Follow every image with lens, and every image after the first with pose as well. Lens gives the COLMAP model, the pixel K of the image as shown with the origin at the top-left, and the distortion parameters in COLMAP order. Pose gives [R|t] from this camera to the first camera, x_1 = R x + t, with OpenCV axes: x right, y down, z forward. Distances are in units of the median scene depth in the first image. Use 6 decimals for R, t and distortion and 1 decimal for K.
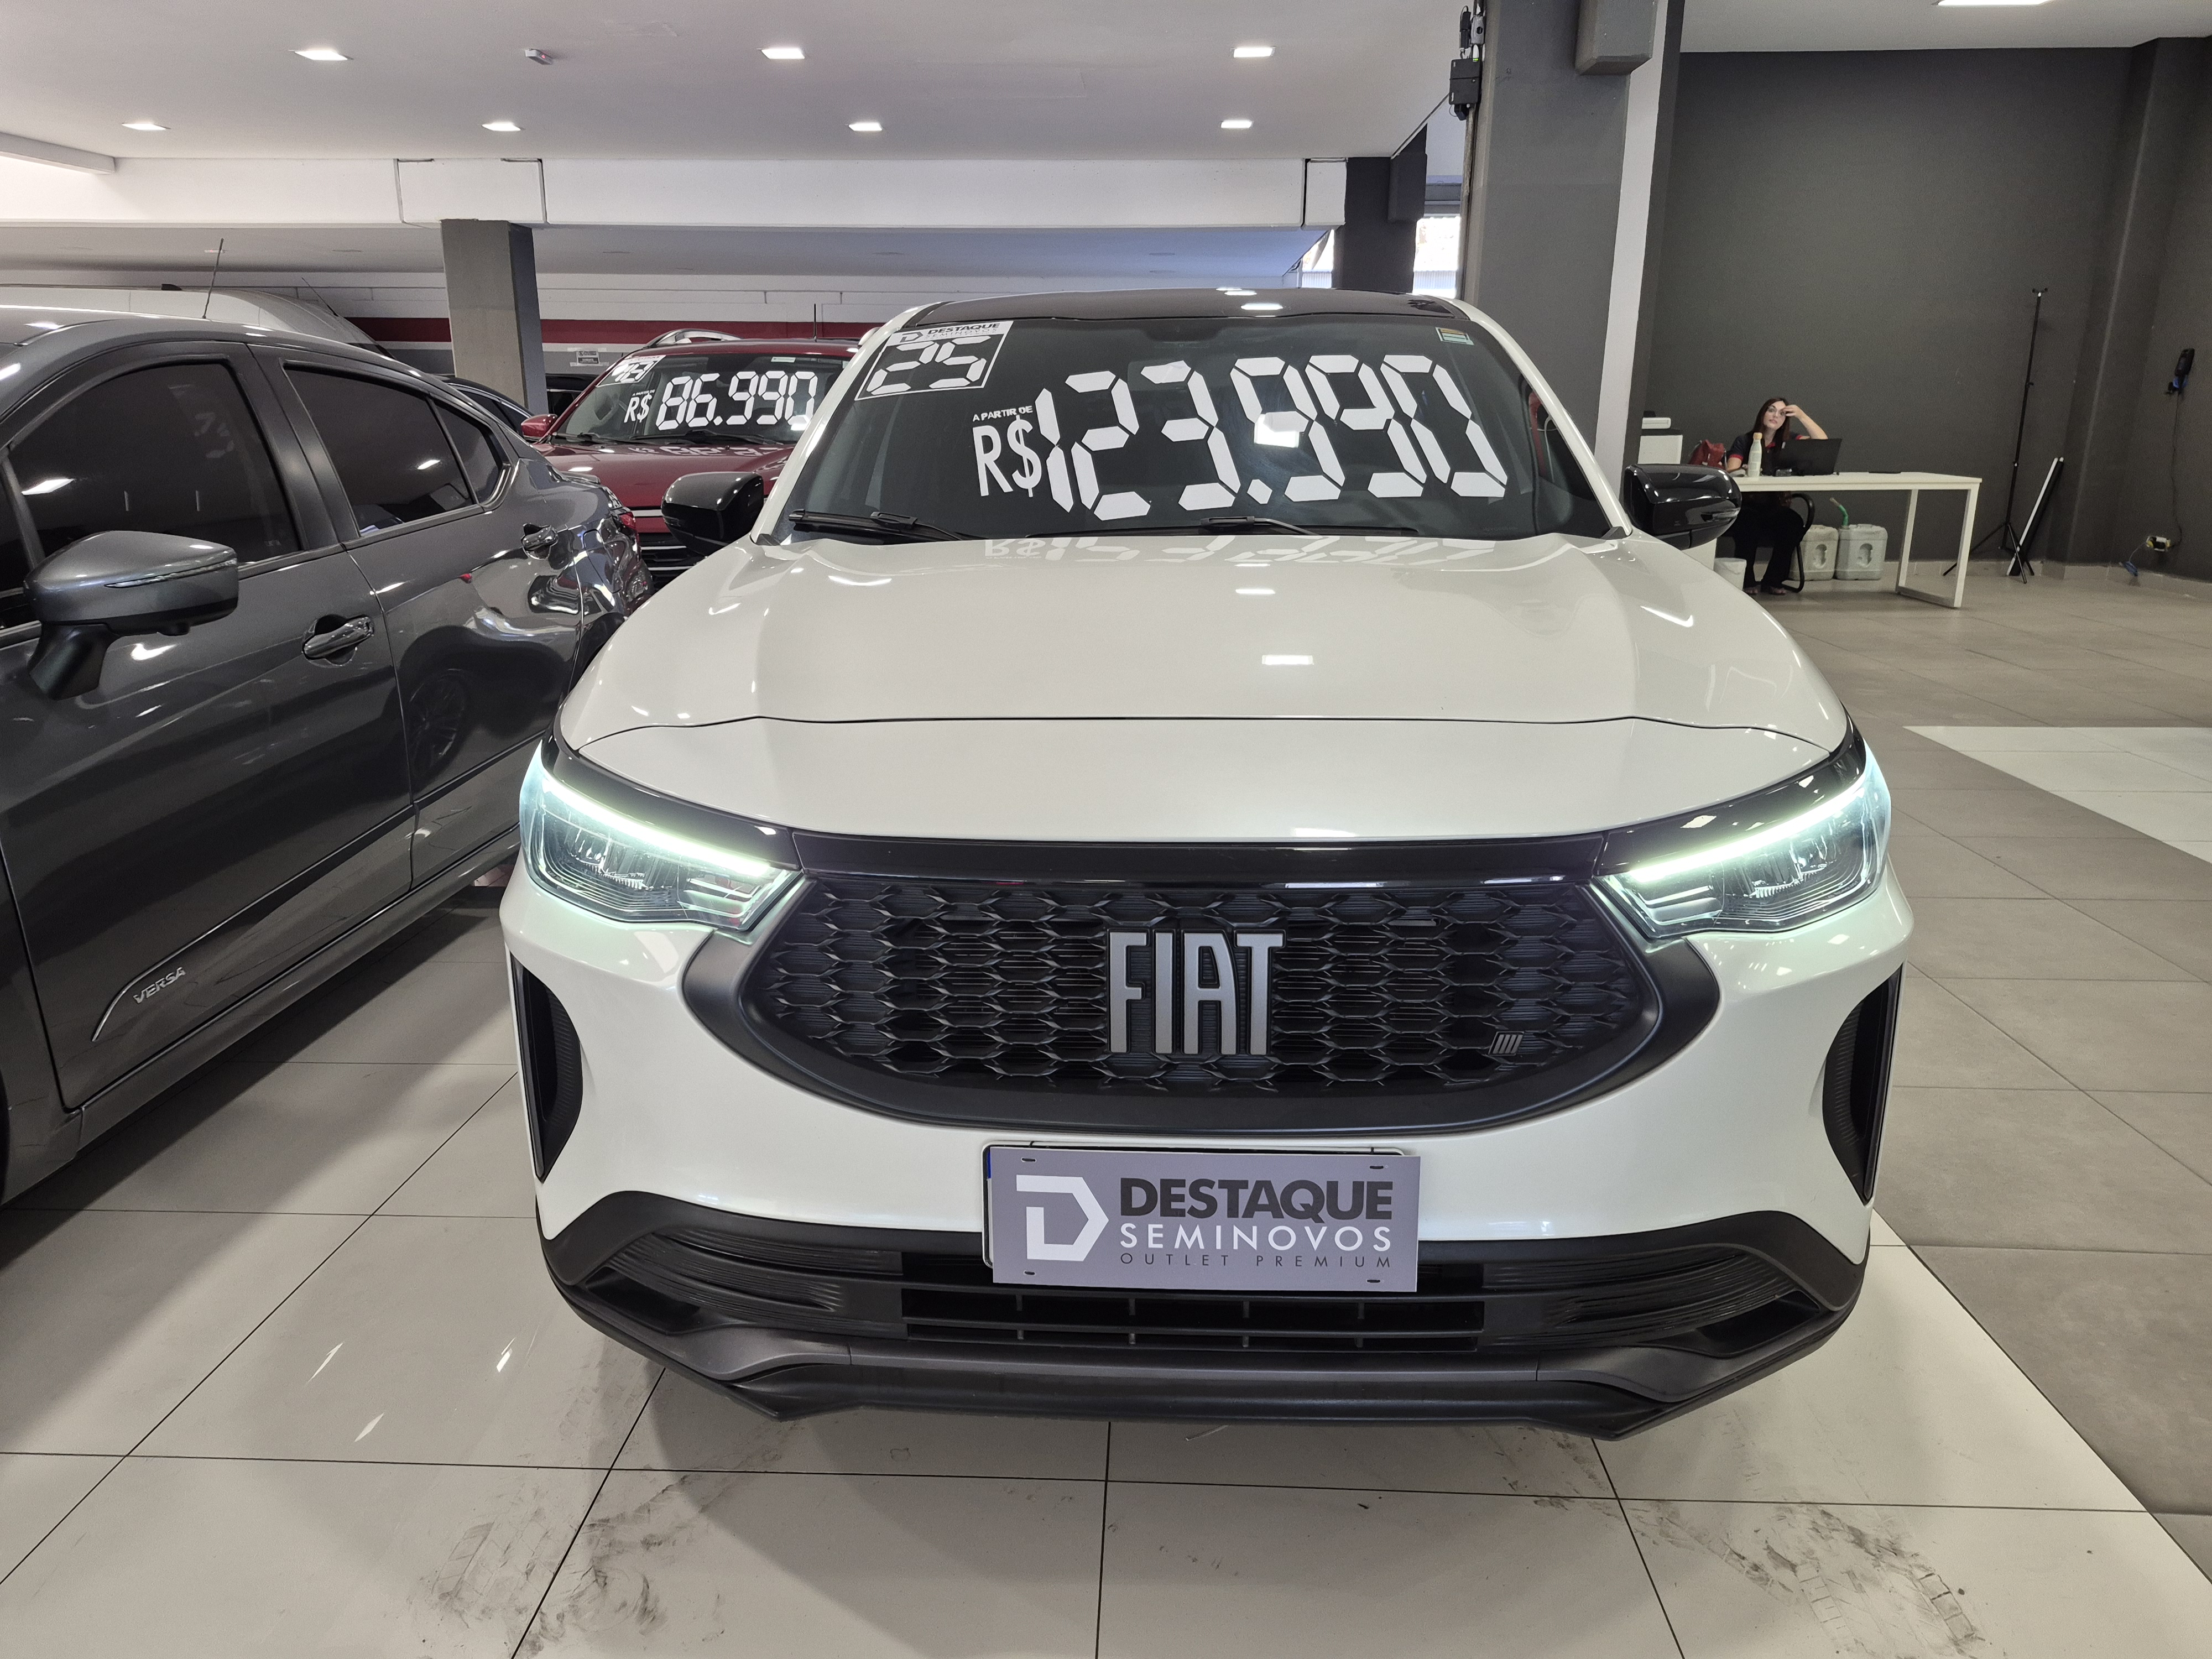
lens RADIAL K [[1510.3, 0, 1113.9], [0, 1510.3, 814.7], [0, 0, 1]] dist [0.077717, -0.098124]
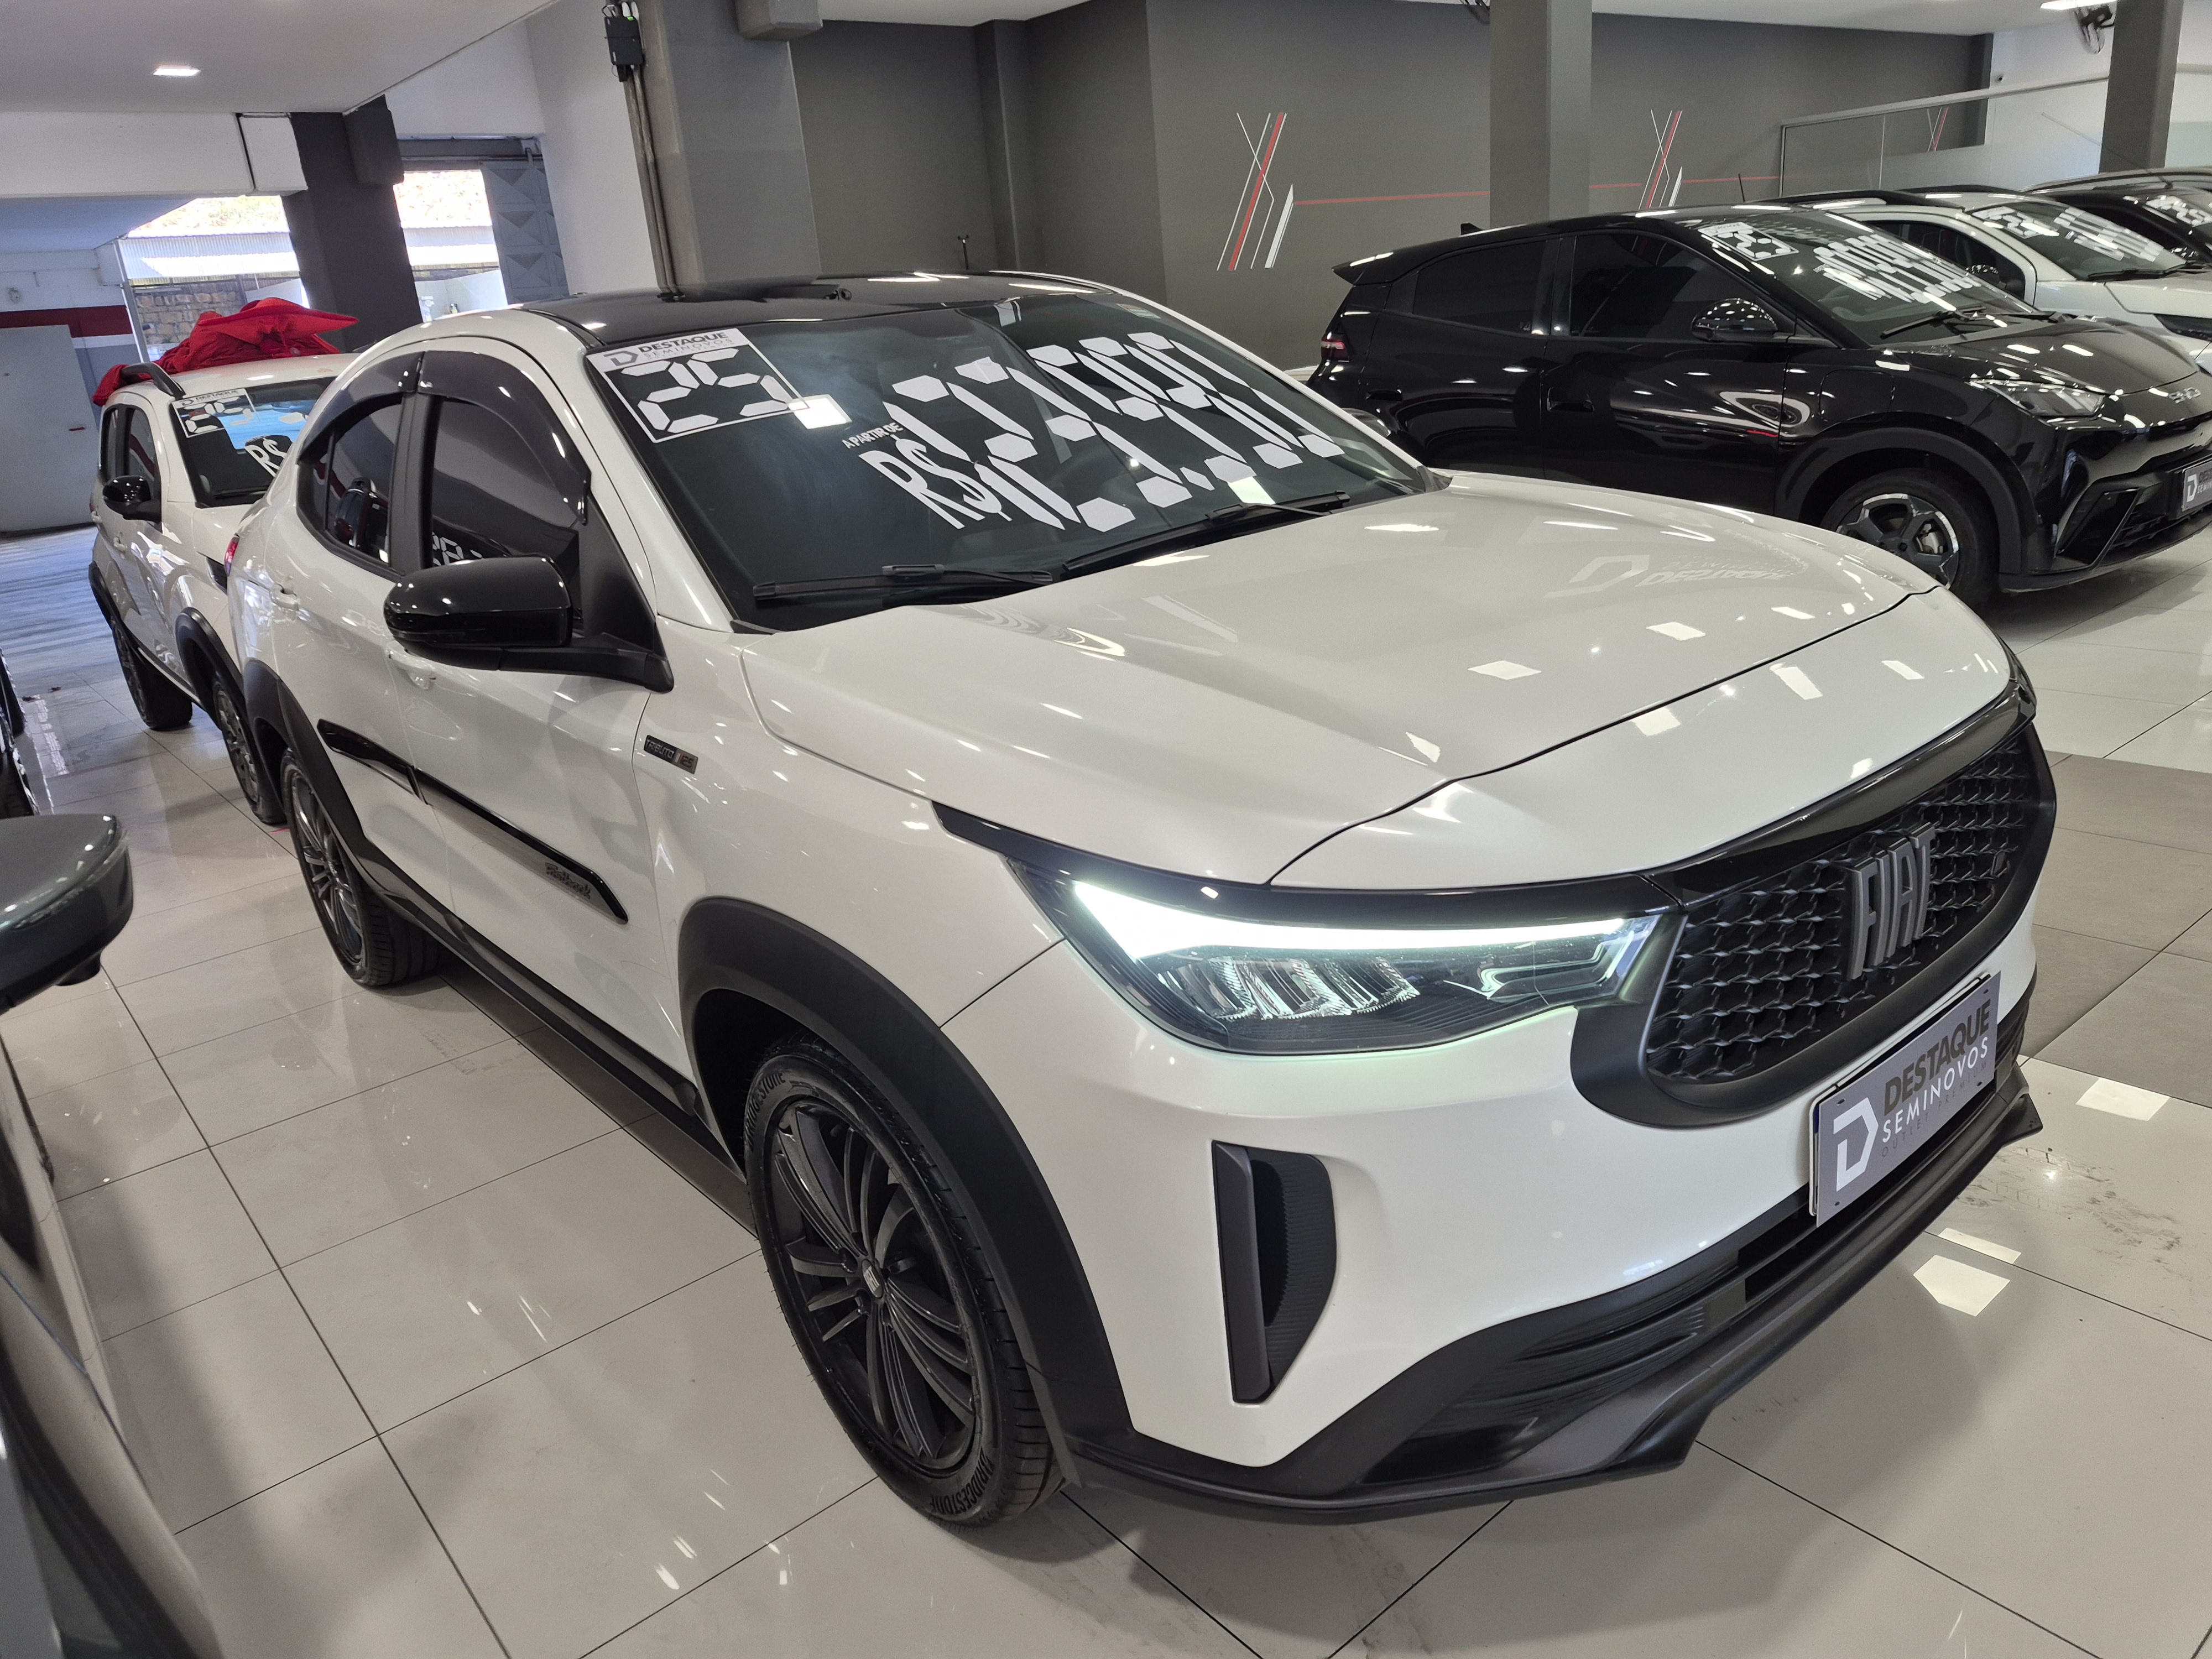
lens RADIAL K [[1508.7, 0, 1106.0], [0, 1508.7, 829.5], [0, 0, 1]] dist [0.053861, -0.044773]
pose [[0.737190, -0.280251, 0.614826, -0.861901], [0.259597, 0.957565, 0.125218, -0.184767], [-0.623828, 0.067297, 0.778659, 0.390267]]
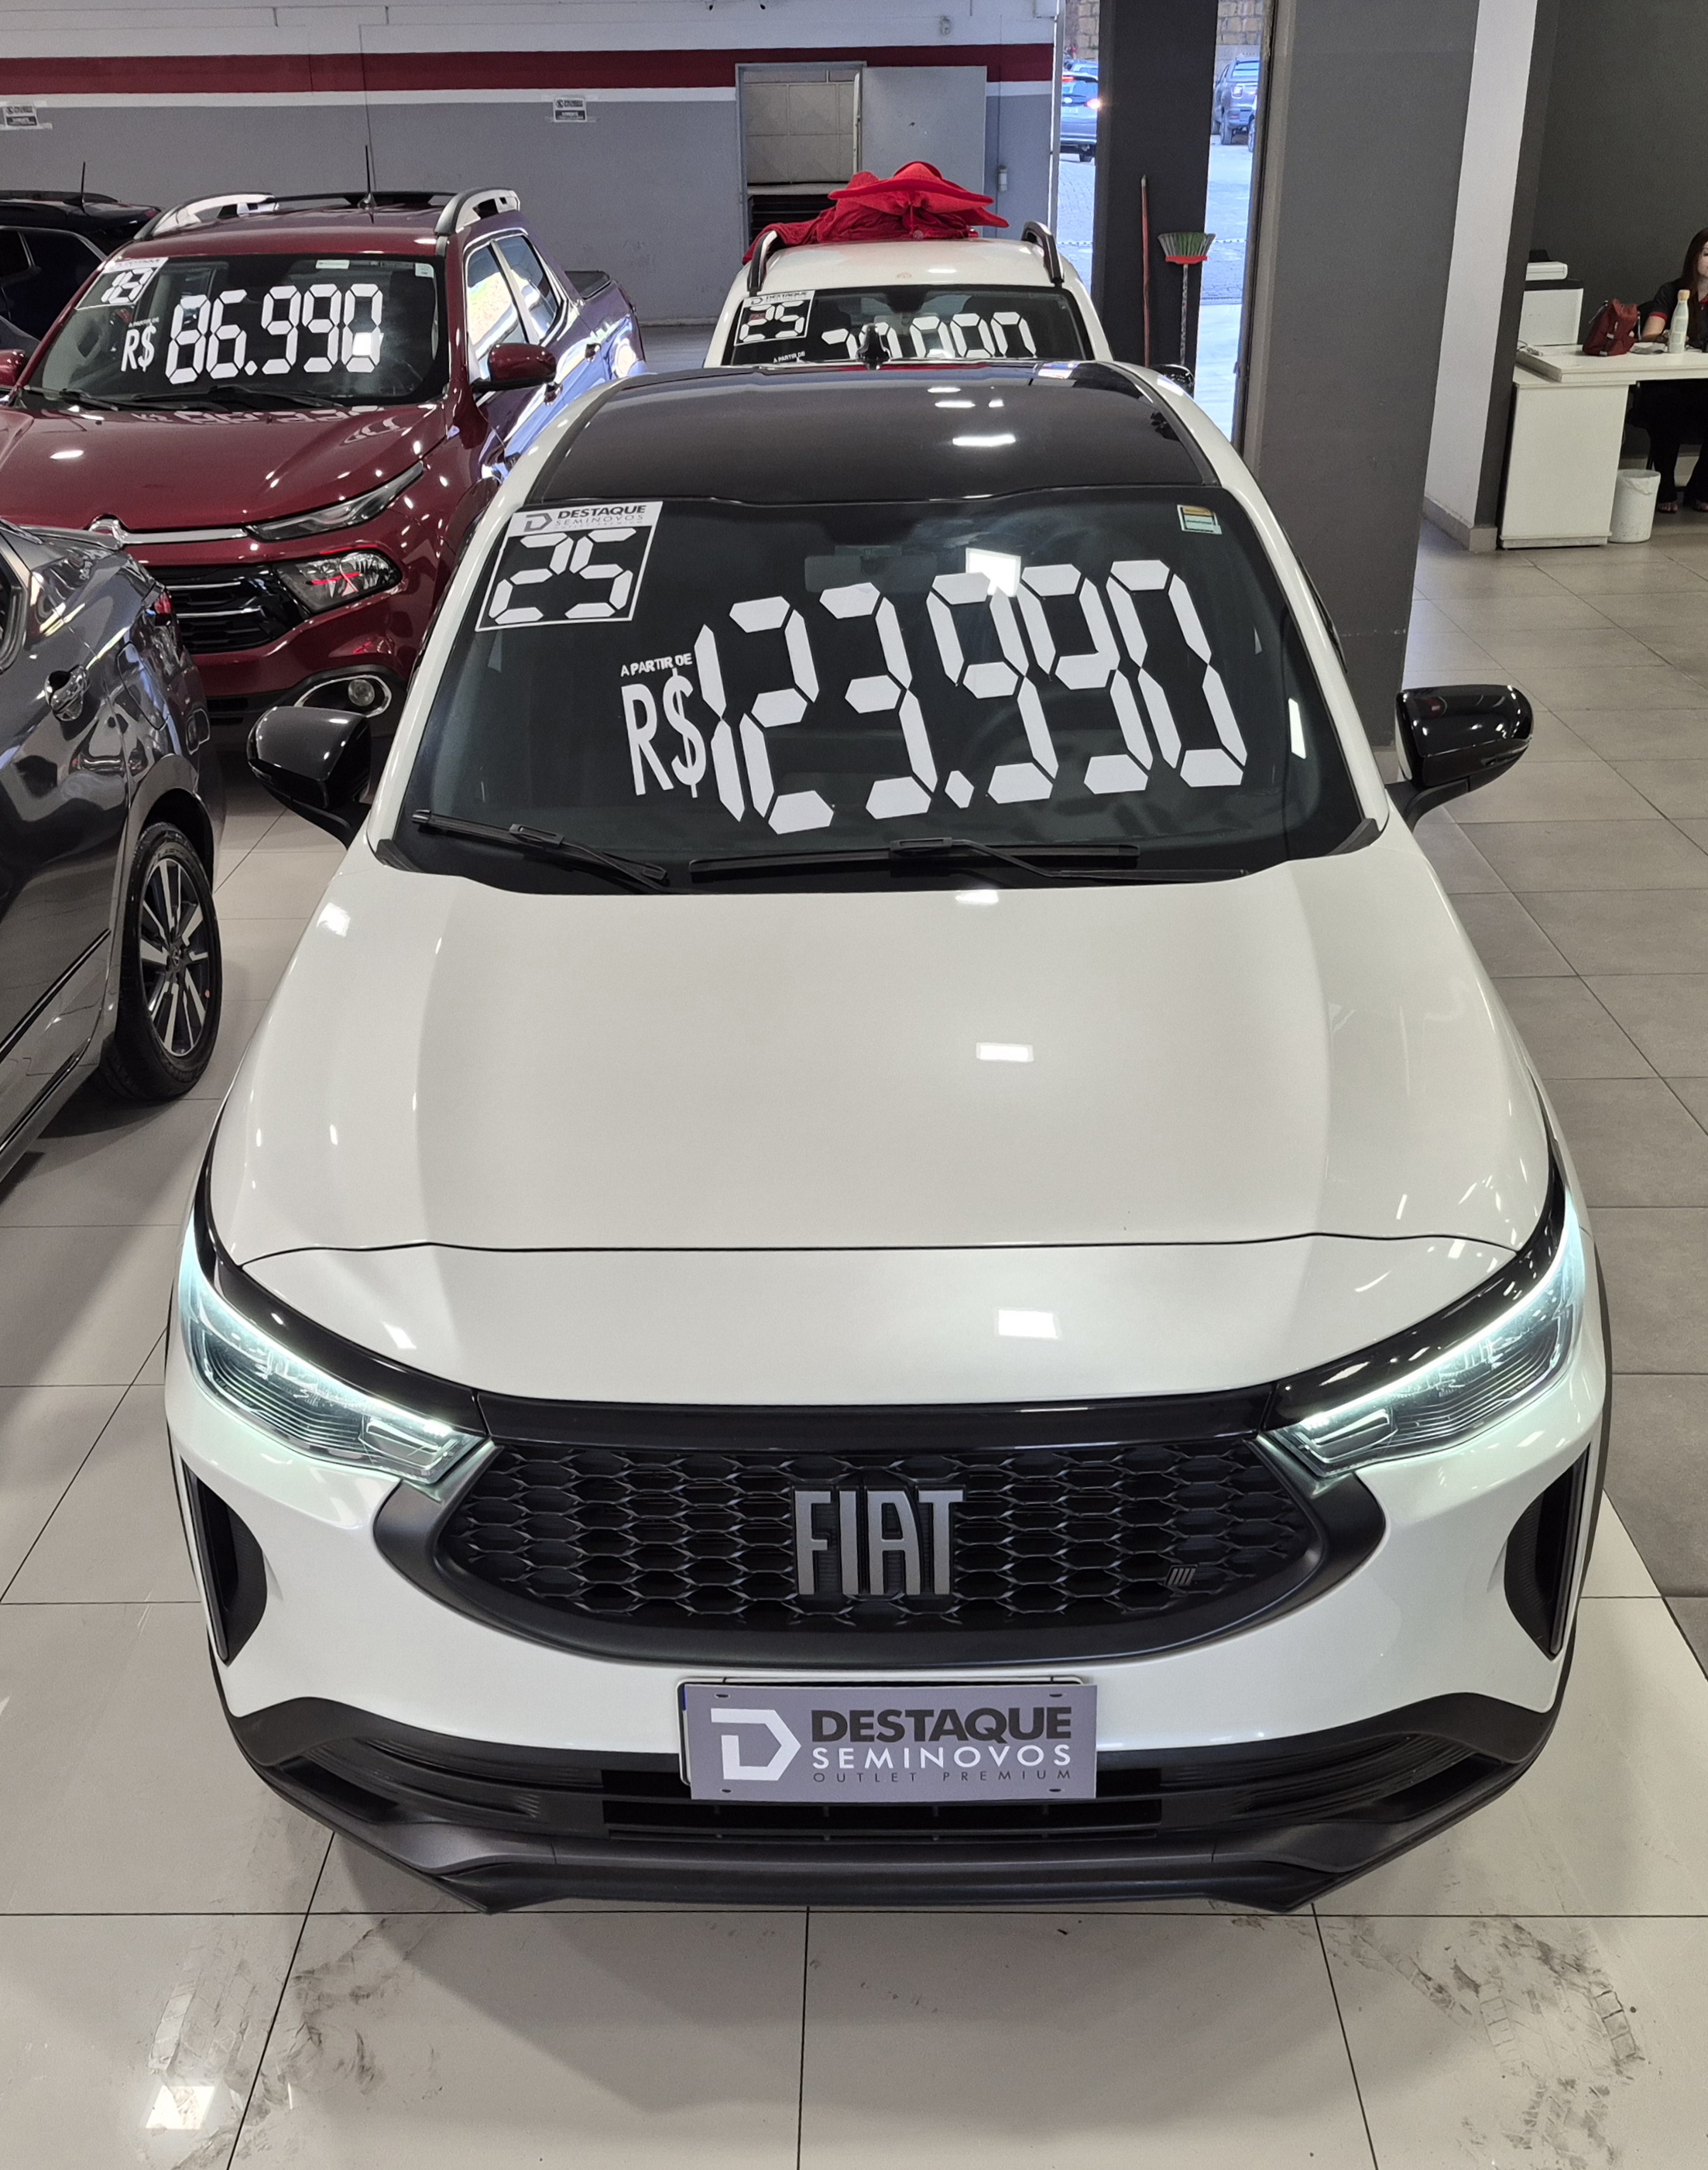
lens RADIAL K [[2102.2, 0, 854.0], [0, 2102.2, 1085.0], [0, 0, 1]] dist [0.122244, -0.197638]
pose [[0.999549, -0.025298, 0.016181, 0.017147], [0.022095, 0.984456, 0.174239, -0.357792], [-0.020337, -0.173802, 0.984571, -0.295265]]
